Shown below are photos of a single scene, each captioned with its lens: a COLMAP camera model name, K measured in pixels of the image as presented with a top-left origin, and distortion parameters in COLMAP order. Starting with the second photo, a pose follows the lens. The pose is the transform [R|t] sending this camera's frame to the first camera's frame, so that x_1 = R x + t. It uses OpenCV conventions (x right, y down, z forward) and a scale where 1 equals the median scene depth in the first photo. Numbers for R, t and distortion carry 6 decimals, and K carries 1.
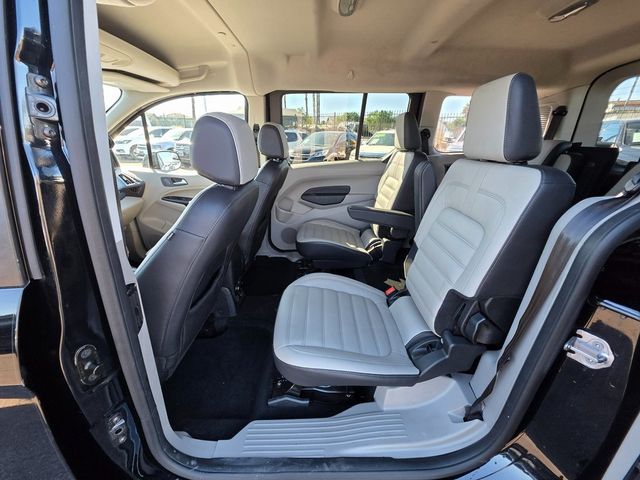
lens RADIAL K [[253.7, 0, 322.5], [0, 253.7, 239.5], [0, 0, 1]] dist [0.005032, -0.000685]
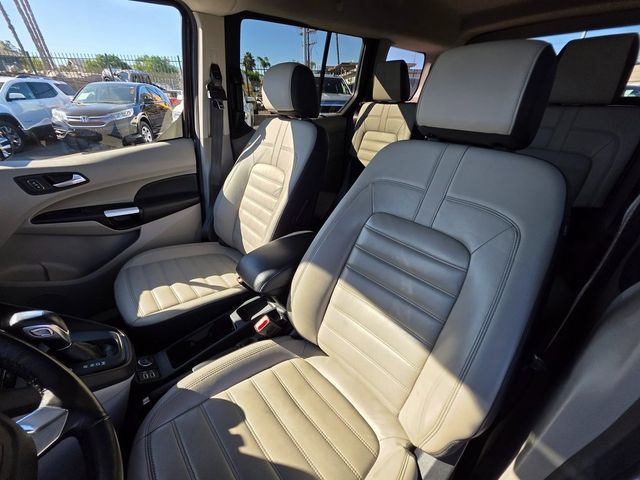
lens RADIAL K [[253.7, 0, 320.2], [0, 253.7, 241.1], [0, 0, 1]] dist [0.005032, -0.000685]
pose [[0.750892, -0.335142, 0.569071, -0.576083], [0.246959, 0.941651, 0.228701, -0.116079], [-0.612514, -0.031193, 0.789844, 0.317744]]
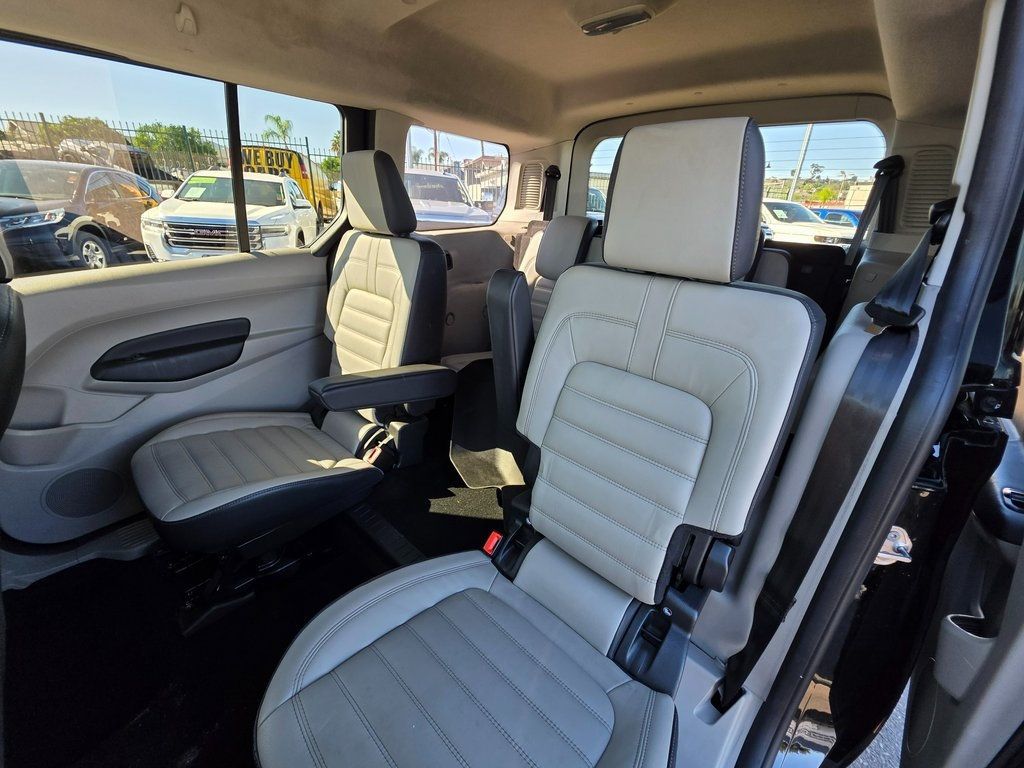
lens RADIAL K [[405.9, 0, 509.3], [0, 405.9, 380.1], [0, 0, 1]] dist [0.005032, -0.000685]
pose [[0.671905, -0.275997, 0.687292, -0.100324], [0.234416, 0.959514, 0.156146, -0.134176], [-0.702562, 0.056197, 0.709400, 0.275469]]
